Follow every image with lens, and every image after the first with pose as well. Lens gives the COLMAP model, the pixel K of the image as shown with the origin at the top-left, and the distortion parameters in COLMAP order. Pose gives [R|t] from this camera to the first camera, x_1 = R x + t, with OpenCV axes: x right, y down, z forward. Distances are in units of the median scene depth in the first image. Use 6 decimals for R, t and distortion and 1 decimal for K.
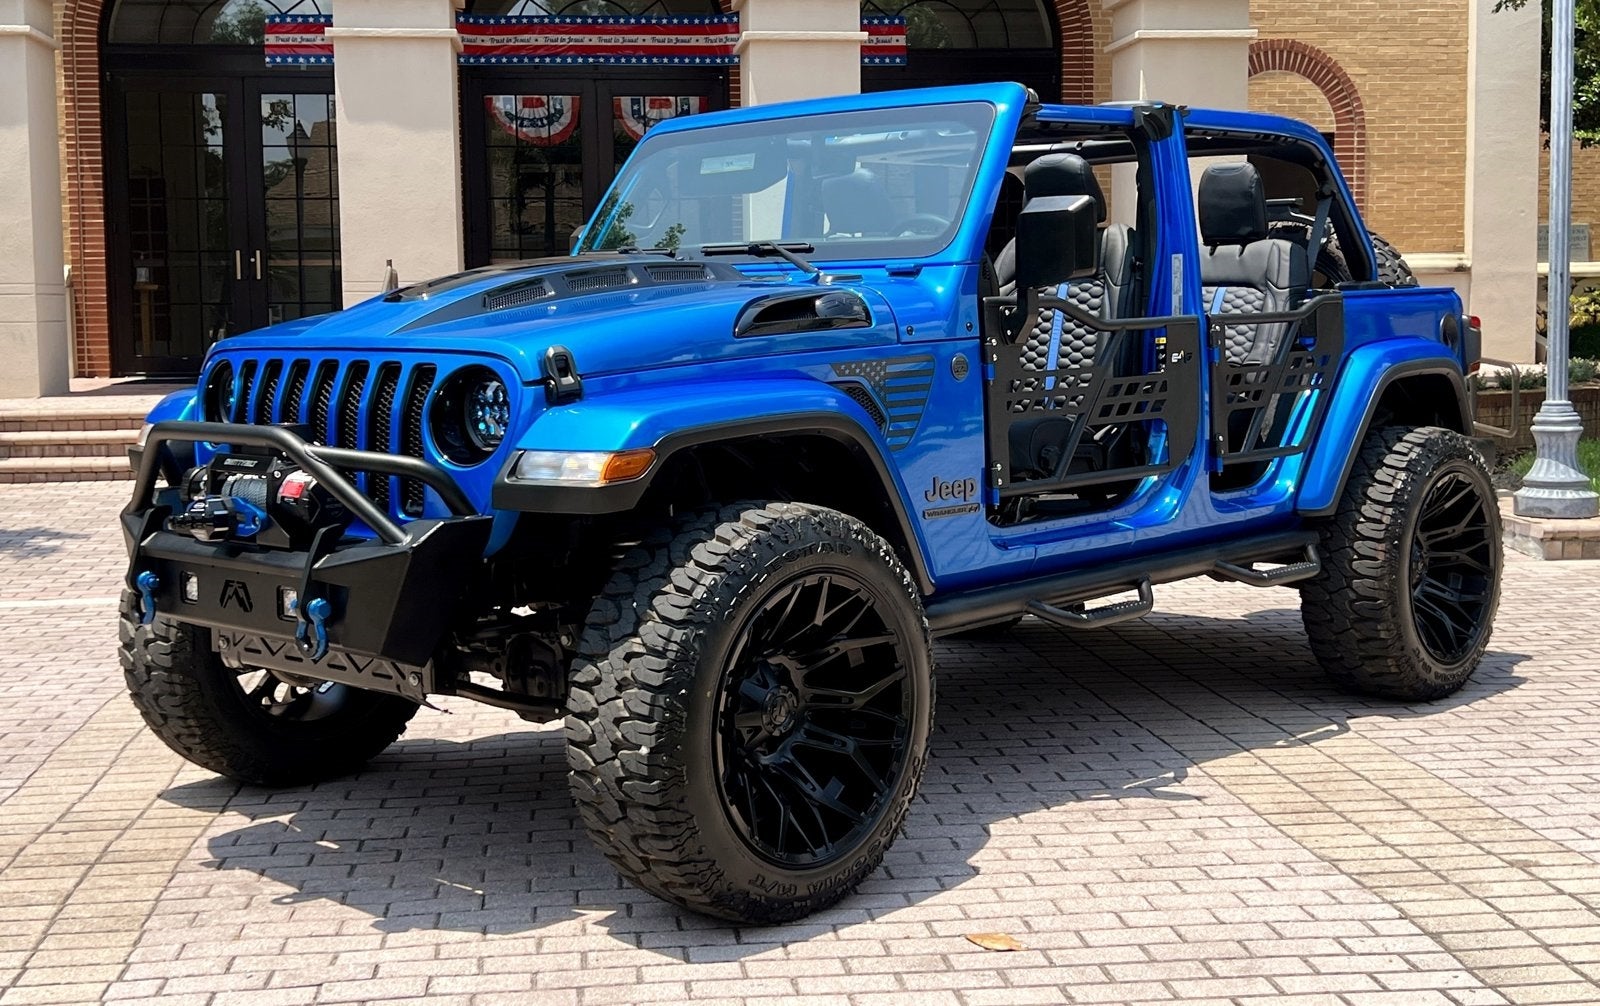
lens RADIAL K [[1756.3, 0, 777.6], [0, 1756.3, 449.6], [0, 0, 1]] dist [0.112857, -0.247404]
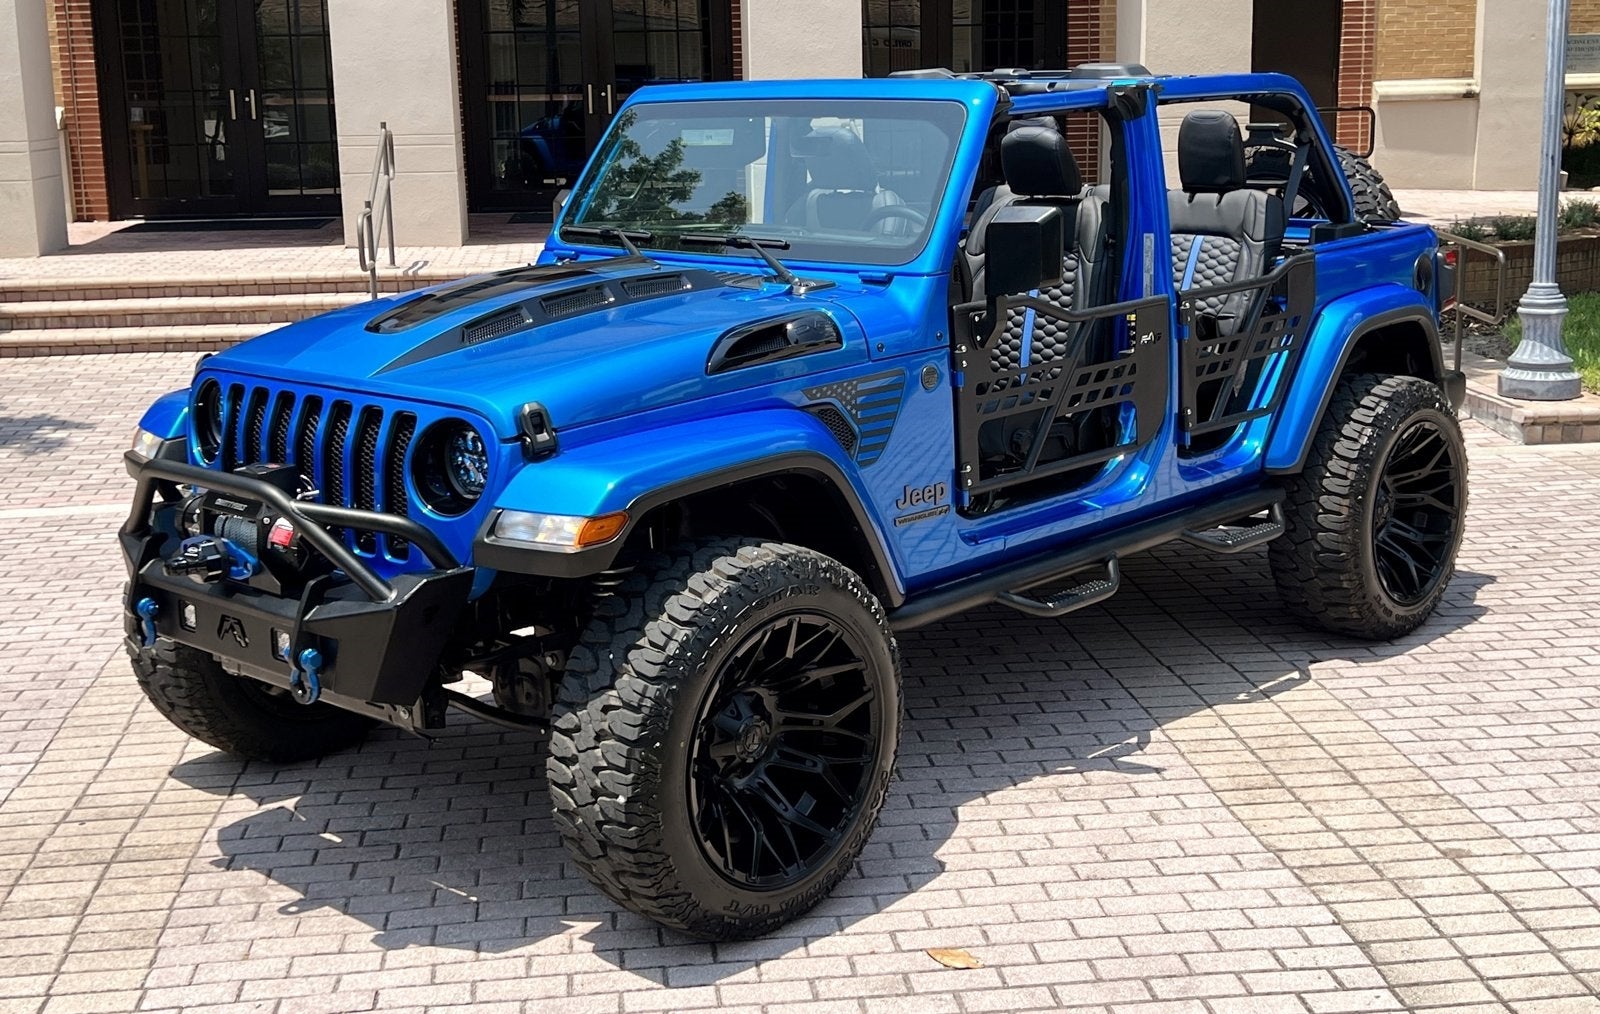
lens RADIAL K [[1756.3, 0, 800.8], [0, 1756.3, 436.6], [0, 0, 1]] dist [0.118437, -0.260698]
pose [[0.999937, -0.009626, 0.005795, 0.023913], [0.008945, 0.994123, 0.107882, -0.136389], [-0.006800, -0.107823, 0.994147, -0.029081]]
